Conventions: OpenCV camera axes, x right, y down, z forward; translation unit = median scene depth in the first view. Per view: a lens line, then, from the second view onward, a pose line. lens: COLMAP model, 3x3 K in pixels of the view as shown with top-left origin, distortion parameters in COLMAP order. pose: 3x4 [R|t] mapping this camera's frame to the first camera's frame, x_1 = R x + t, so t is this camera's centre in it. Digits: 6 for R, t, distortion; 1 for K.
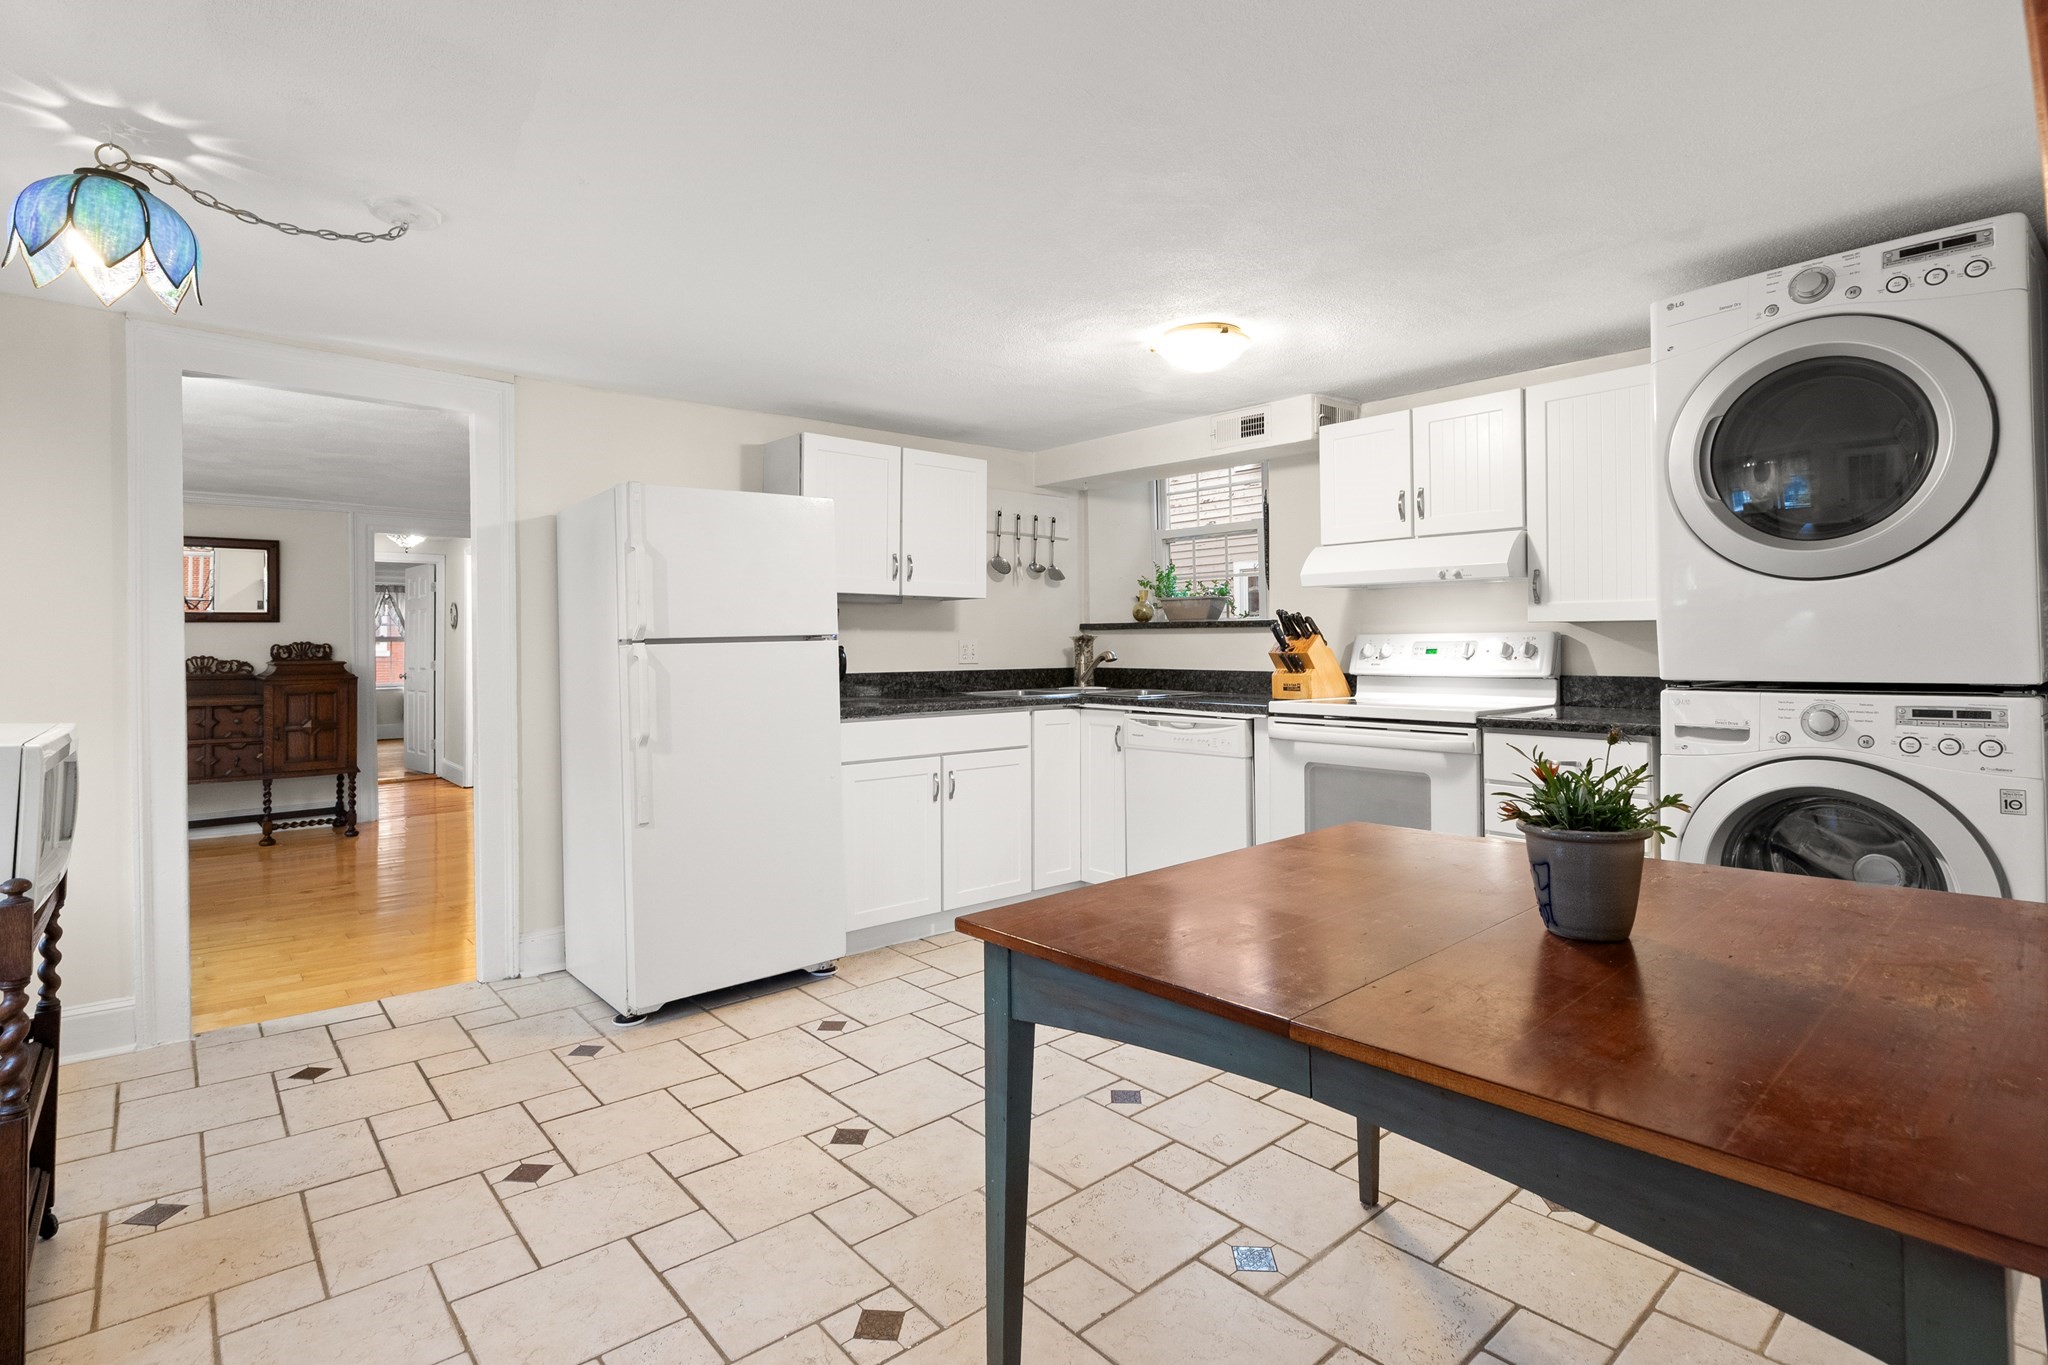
lens RADIAL K [[1005.0, 0, 1023.5], [0, 1005.0, 635.4], [0, 0, 1]] dist [-0.005834, 0.000743]
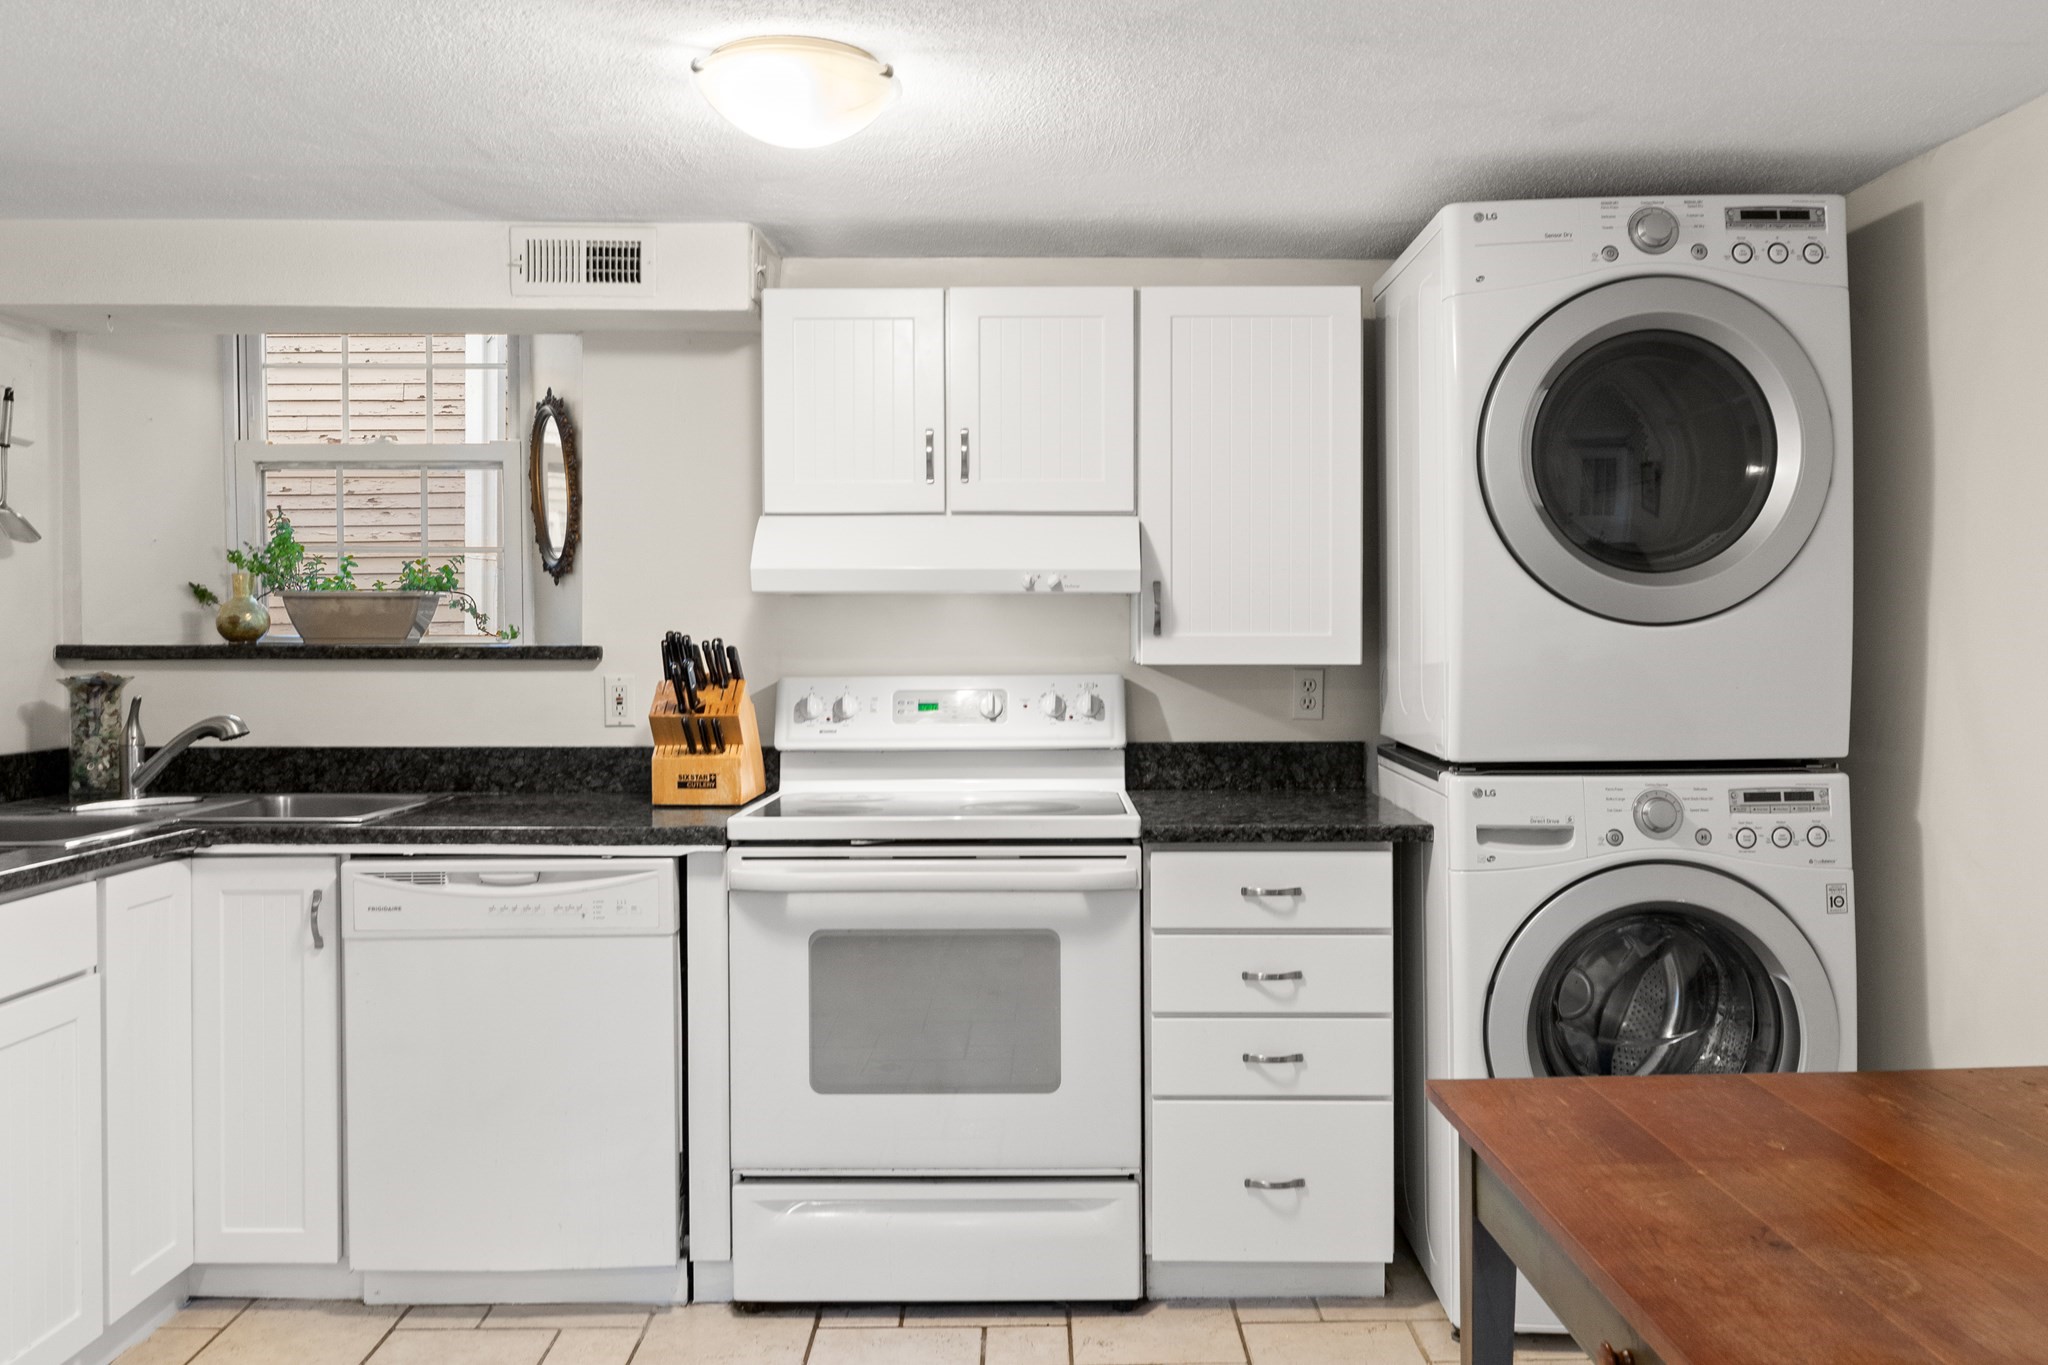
lens RADIAL K [[1633.4, 0, 1023.5], [0, 1633.4, 631.4], [0, 0, 1]] dist [0.003514, 0.005594]
pose [[0.657034, 0.005495, 0.753841, -0.261729], [-0.007714, 0.999970, -0.000566, -0.027339], [-0.753822, -0.005443, 0.657057, 0.326697]]
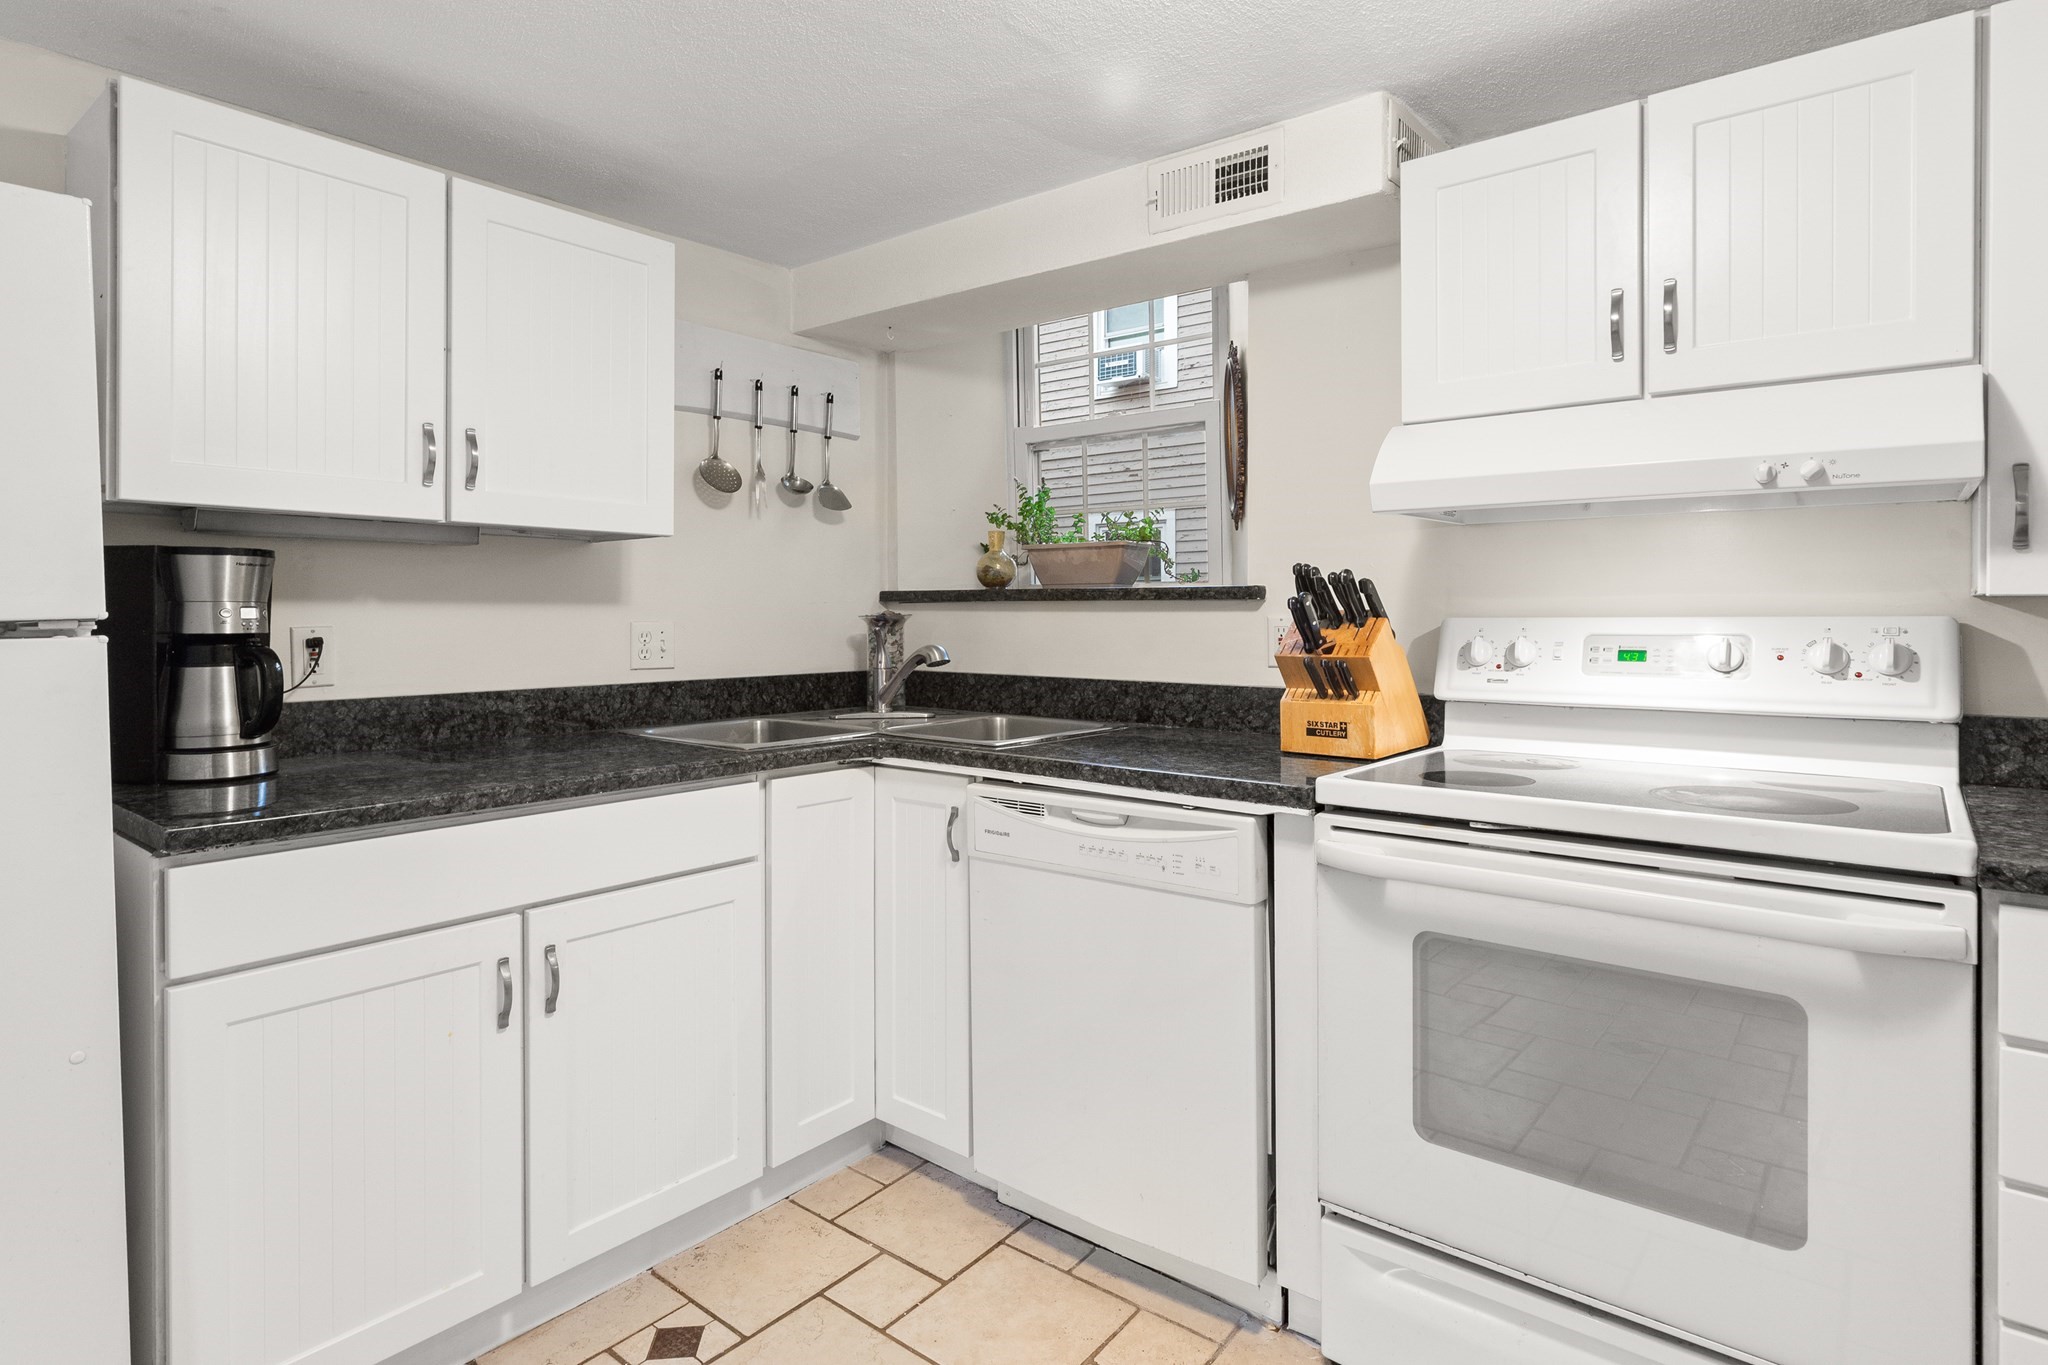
lens RADIAL K [[1074.6, 0, 1021.0], [0, 1074.6, 619.3], [0, 0, 1]] dist [0.005646, -0.004180]
pose [[0.984670, 0.003622, 0.174391, 0.040044], [-0.005883, 0.999905, 0.012450, -0.005510], [-0.174330, -0.013285, 0.984598, 0.541662]]
